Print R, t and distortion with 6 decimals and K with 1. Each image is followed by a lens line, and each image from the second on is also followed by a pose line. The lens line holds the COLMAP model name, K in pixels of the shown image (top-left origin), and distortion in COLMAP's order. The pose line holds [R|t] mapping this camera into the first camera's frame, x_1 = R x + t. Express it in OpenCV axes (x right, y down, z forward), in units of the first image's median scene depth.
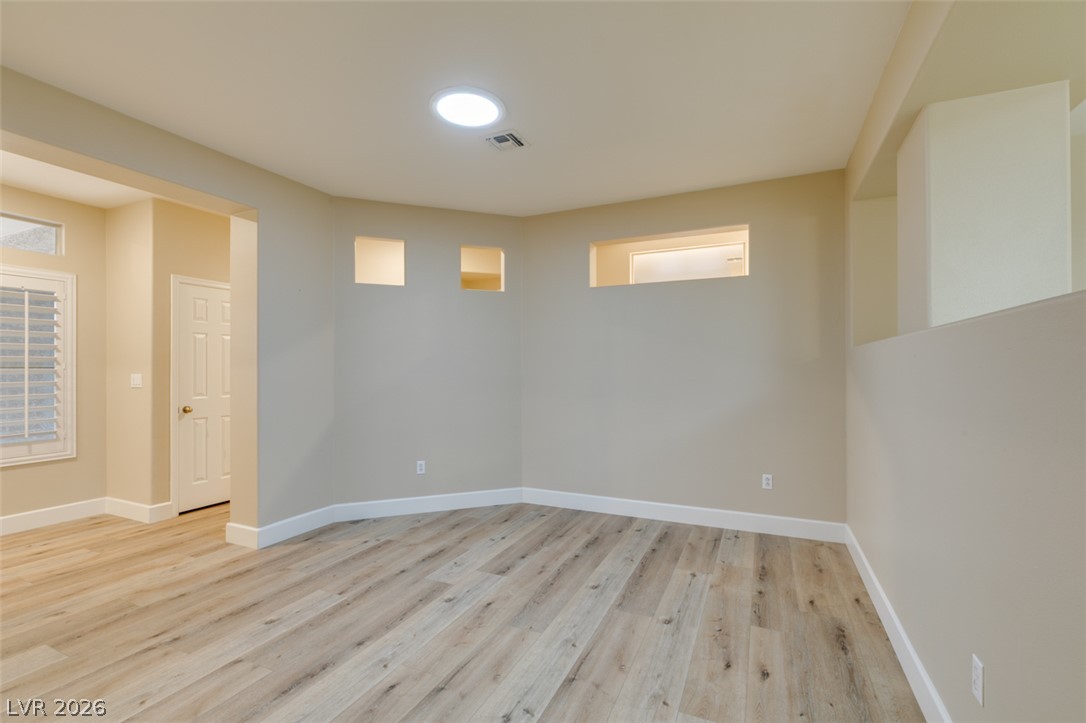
lens RADIAL K [[487.0, 0, 533.3], [0, 487.0, 360.4], [0, 0, 1]] dist [0.000495, -0.000810]
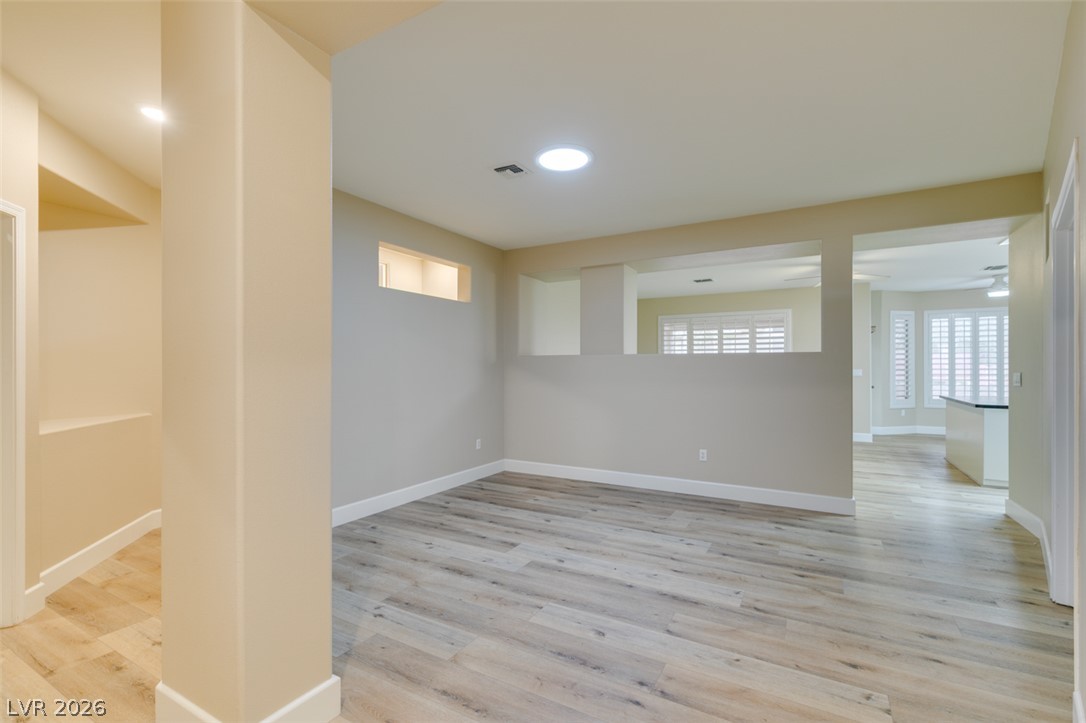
lens RADIAL K [[487.0, 0, 548.4], [0, 487.0, 362.3], [0, 0, 1]] dist [0.000495, -0.000810]
pose [[0.071083, 0.012442, 0.997393, -1.202058], [-0.014489, 0.999830, -0.011440, 0.016202], [-0.997365, -0.013639, 0.071252, 0.832274]]
